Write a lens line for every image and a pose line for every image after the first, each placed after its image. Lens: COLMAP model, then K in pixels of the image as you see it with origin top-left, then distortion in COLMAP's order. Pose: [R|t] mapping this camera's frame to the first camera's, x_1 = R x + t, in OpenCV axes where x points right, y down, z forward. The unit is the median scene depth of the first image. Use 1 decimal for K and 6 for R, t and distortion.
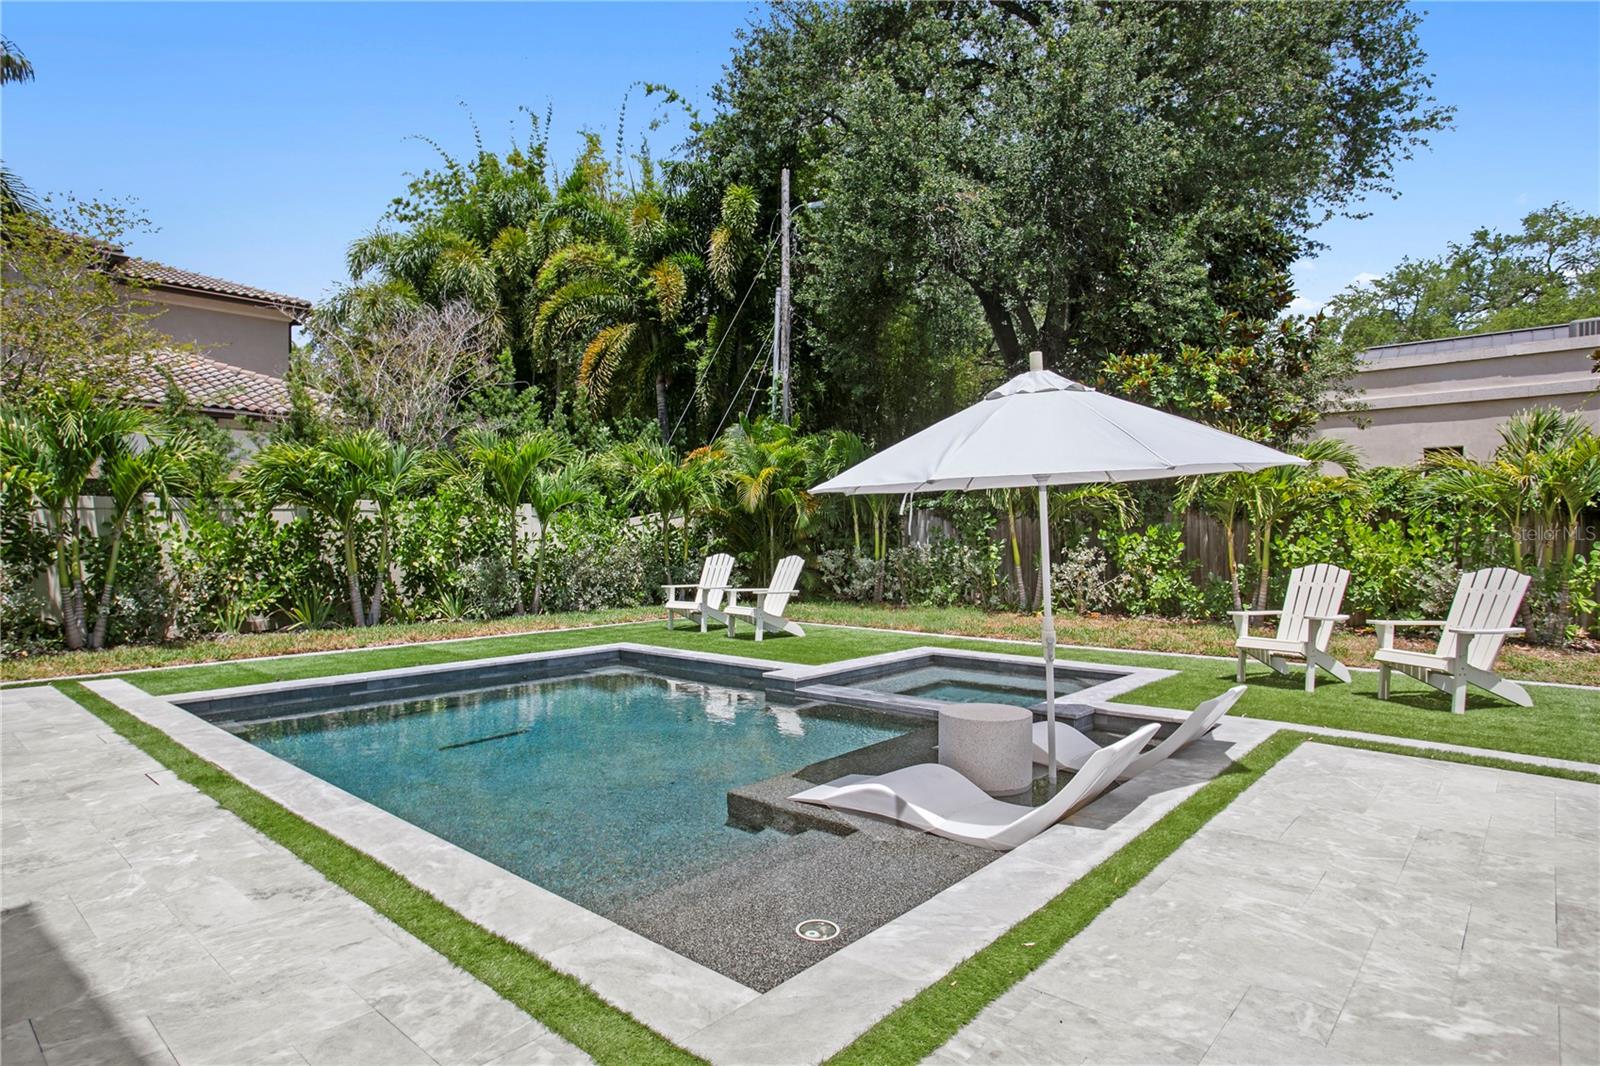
lens RADIAL K [[876.8, 0, 800.0], [0, 876.8, 533.0], [0, 0, 1]] dist [-0.069480, 0.039941]
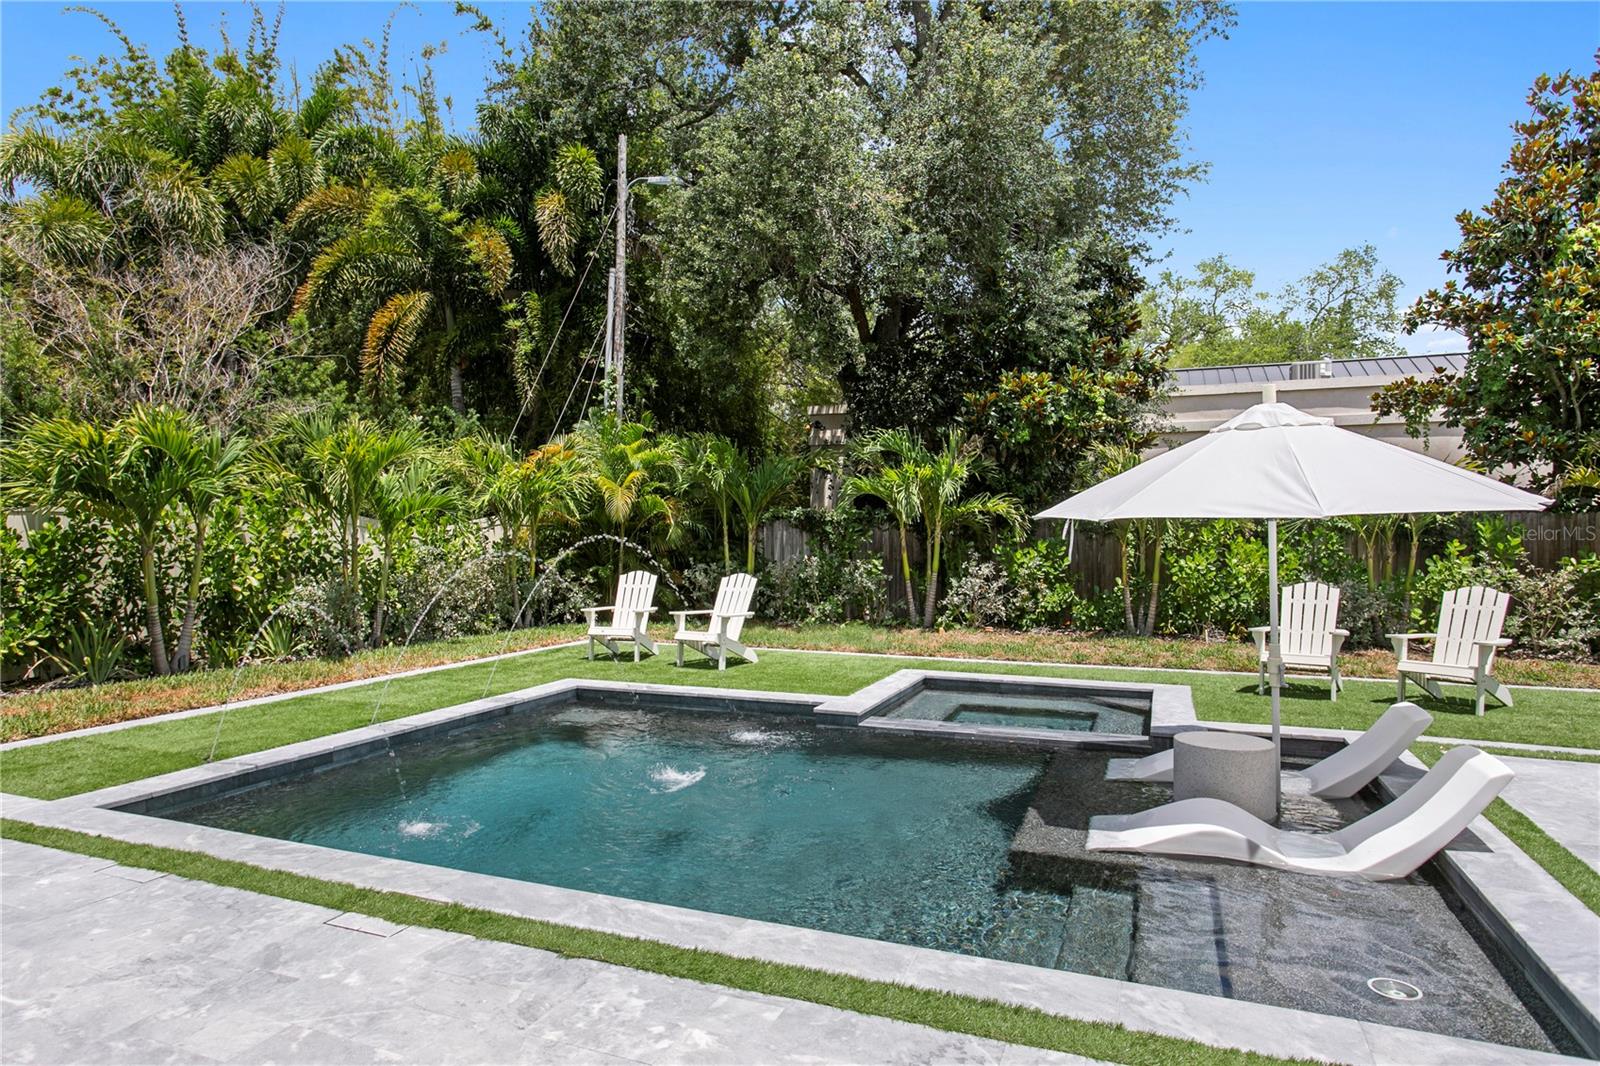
lens RADIAL K [[929.1, 0, 800.0], [0, 929.1, 533.0], [0, 0, 1]] dist [-0.004404, 0.000757]
pose [[0.942481, 0.007460, 0.334176, -0.186866], [-0.006052, 0.999968, -0.005253, -0.008000], [-0.334204, 0.002929, 0.942496, 0.048569]]
